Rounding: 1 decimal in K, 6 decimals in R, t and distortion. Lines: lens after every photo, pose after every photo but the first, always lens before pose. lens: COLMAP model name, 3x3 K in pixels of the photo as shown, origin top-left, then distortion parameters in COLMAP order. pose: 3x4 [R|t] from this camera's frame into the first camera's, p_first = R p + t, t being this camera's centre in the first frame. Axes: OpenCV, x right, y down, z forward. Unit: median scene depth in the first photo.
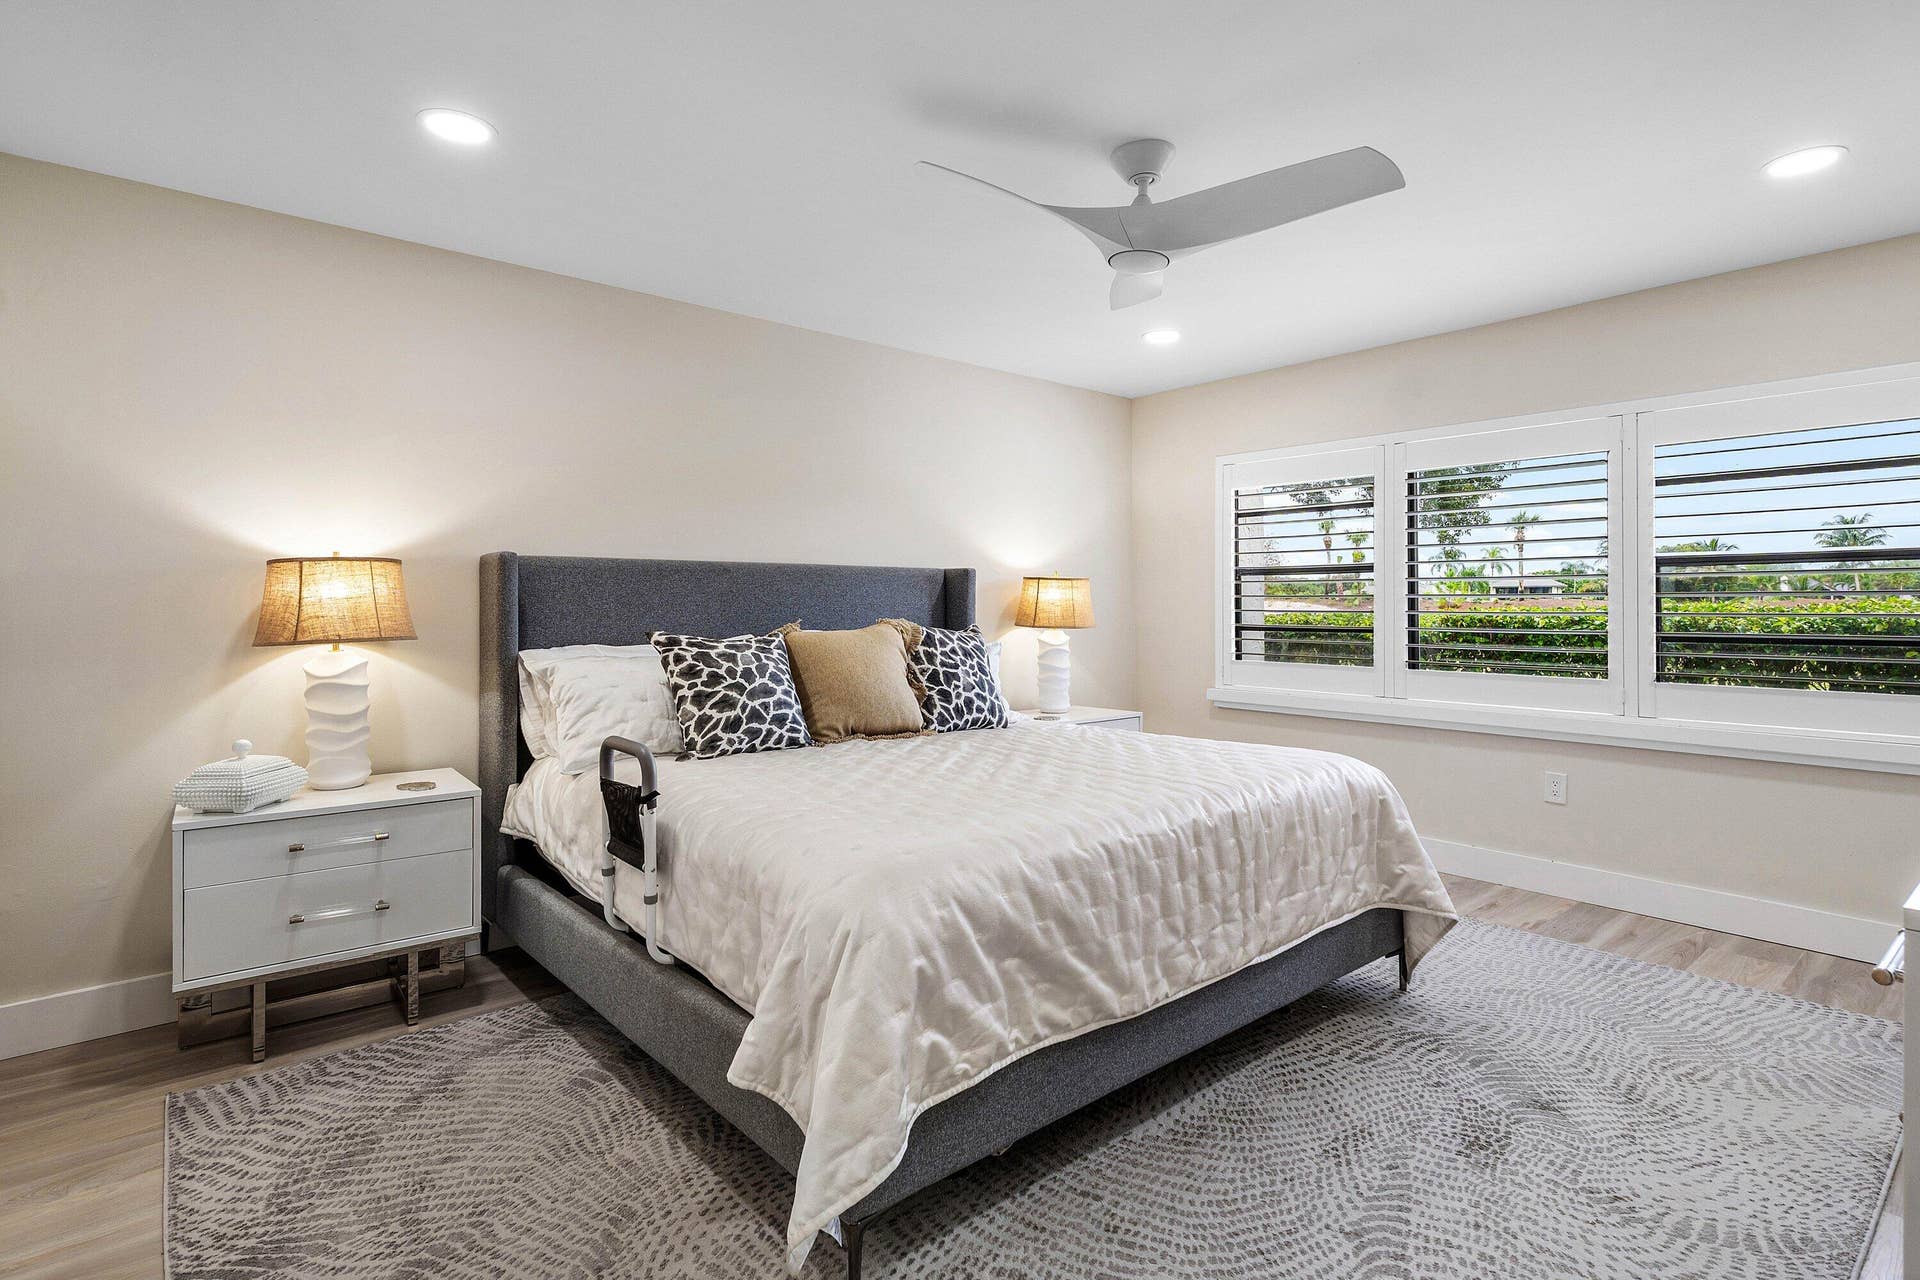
lens RADIAL K [[917.1, 0, 956.5], [0, 917.1, 595.4], [0, 0, 1]] dist [0.000613, 0.000266]
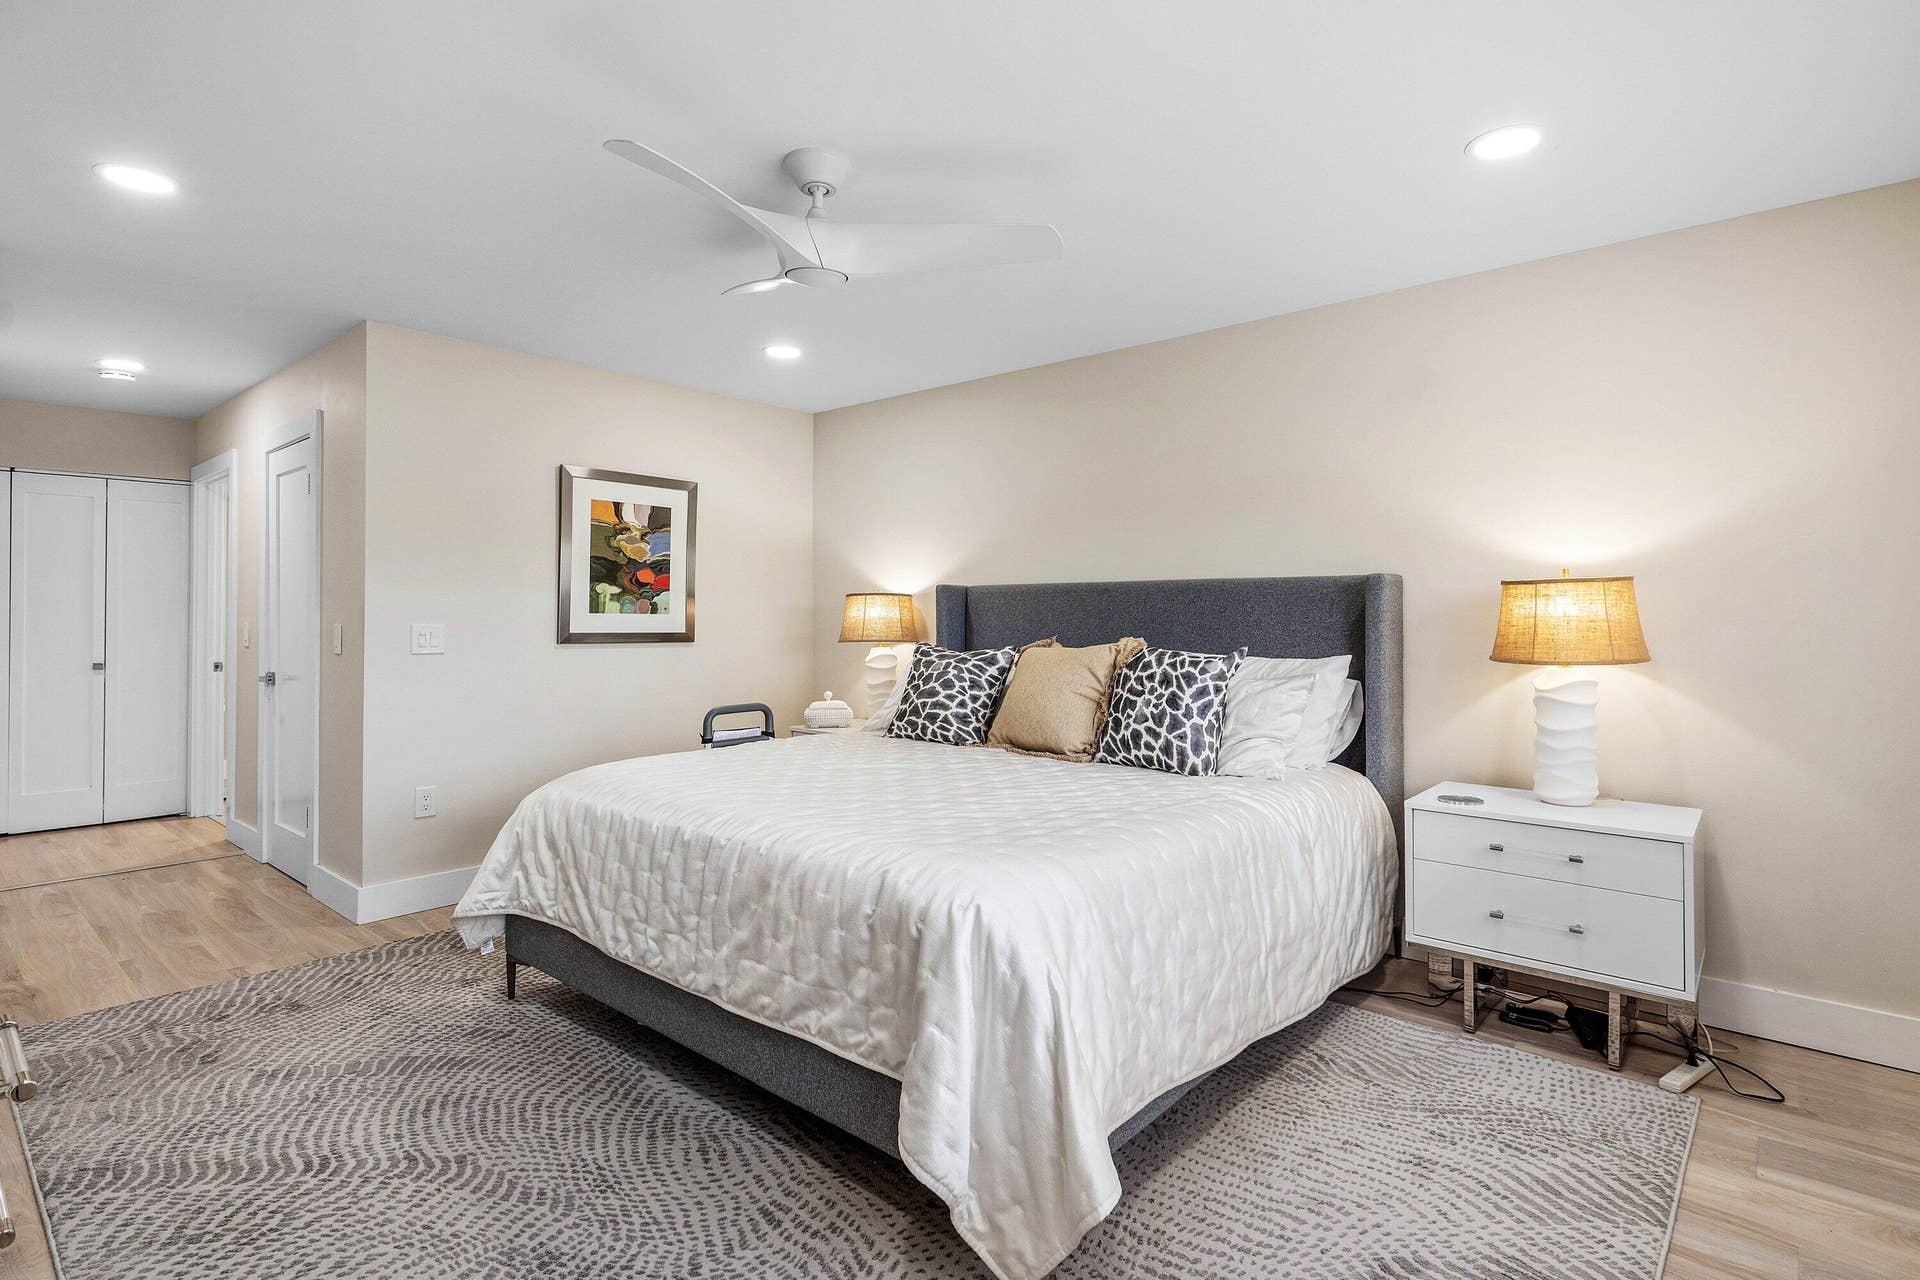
lens RADIAL K [[945.5, 0, 1008.5], [0, 945.5, 638.7], [0, 0, 1]] dist [0.001351, 0.000340]
pose [[0.187406, 0.016321, -0.982147, 0.889967], [0.005900, 0.999825, 0.017741, 0.010637], [0.982265, -0.009120, 0.187277, 0.752047]]
